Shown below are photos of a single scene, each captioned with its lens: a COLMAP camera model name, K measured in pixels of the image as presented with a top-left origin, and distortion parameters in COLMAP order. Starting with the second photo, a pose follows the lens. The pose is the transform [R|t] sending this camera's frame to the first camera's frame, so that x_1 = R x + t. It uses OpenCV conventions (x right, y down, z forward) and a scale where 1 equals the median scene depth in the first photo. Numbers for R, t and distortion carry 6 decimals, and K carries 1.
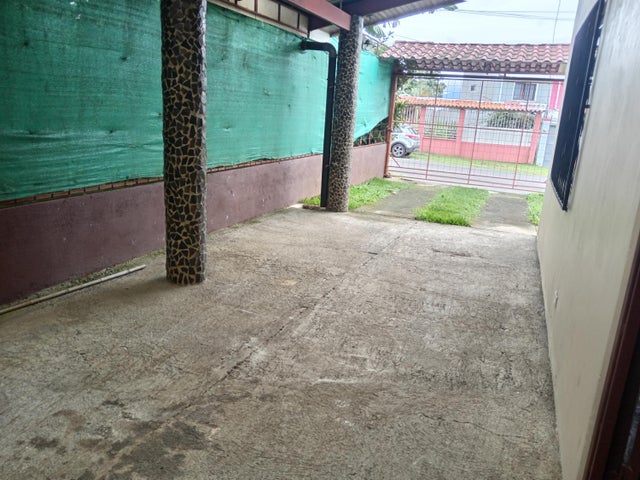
lens RADIAL K [[495.9, 0, 320.0], [0, 495.9, 240.0], [0, 0, 1]] dist [-0.003175, -0.003270]
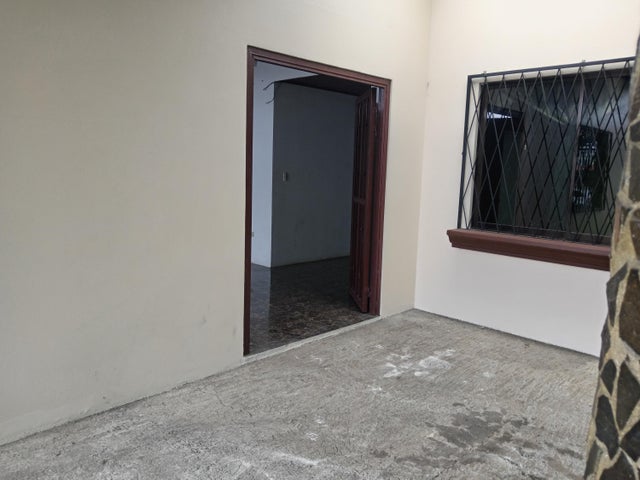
lens RADIAL K [[495.9, 0, 320.0], [0, 495.9, 240.0], [0, 0, 1]] dist [-0.003175, -0.003270]
pose [[-0.916344, -0.146810, 0.372506, -0.340382], [0.016887, 0.915355, 0.402294, -0.536789], [-0.400036, 0.374930, -0.836301, 1.916240]]
